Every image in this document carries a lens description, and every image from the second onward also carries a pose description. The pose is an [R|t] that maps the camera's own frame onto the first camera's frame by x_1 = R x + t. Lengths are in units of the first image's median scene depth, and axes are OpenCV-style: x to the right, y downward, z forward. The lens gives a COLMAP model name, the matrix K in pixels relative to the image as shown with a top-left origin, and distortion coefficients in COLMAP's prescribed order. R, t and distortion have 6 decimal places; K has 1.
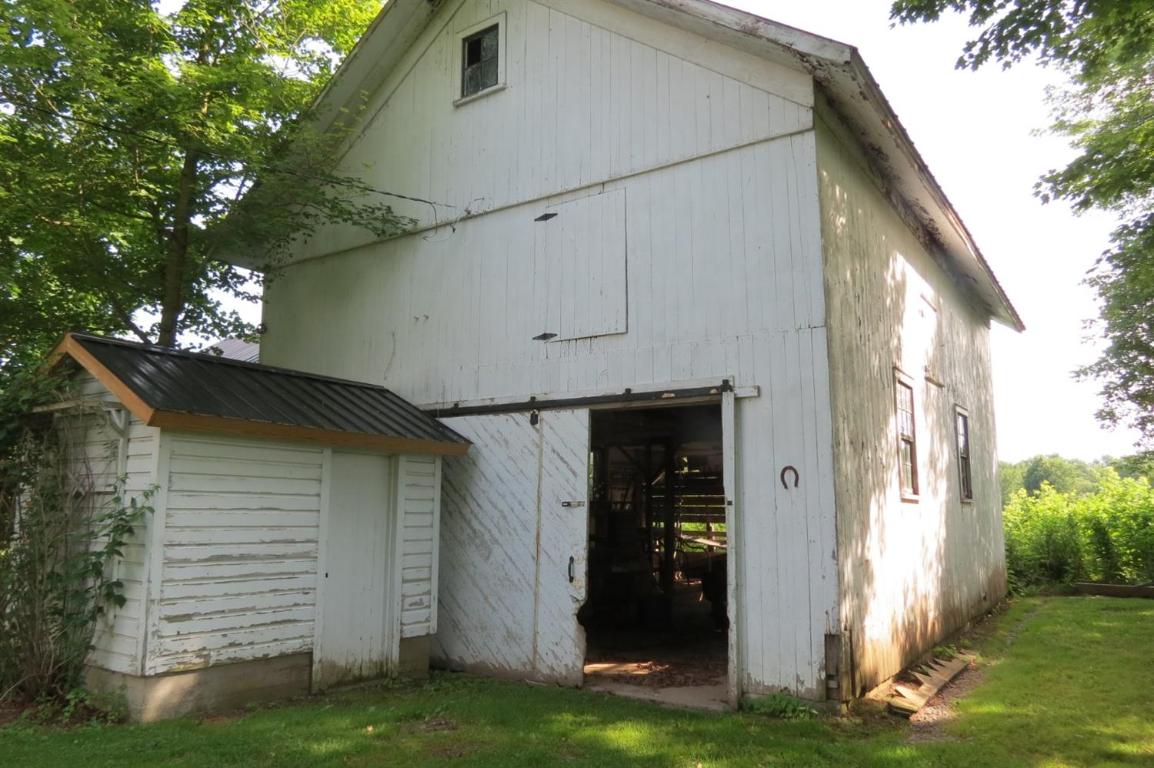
lens RADIAL K [[820.7, 0, 577.2], [0, 820.7, 384.7], [0, 0, 1]] dist [-0.049945, 0.027048]
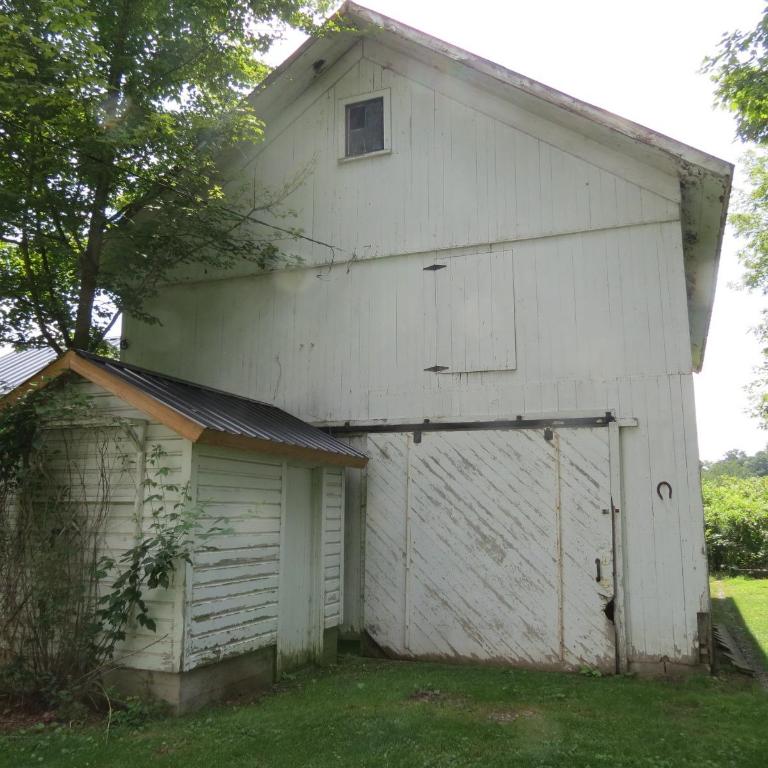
lens RADIAL K [[726.1, 0, 385.0], [0, 726.1, 383.8], [0, 0, 1]] dist [-0.045005, 0.000000]
pose [[0.975836, 0.038620, 0.215063, -0.364705], [-0.034574, 0.999148, -0.022544, -0.011601], [-0.215751, 0.014564, 0.976340, -0.007713]]
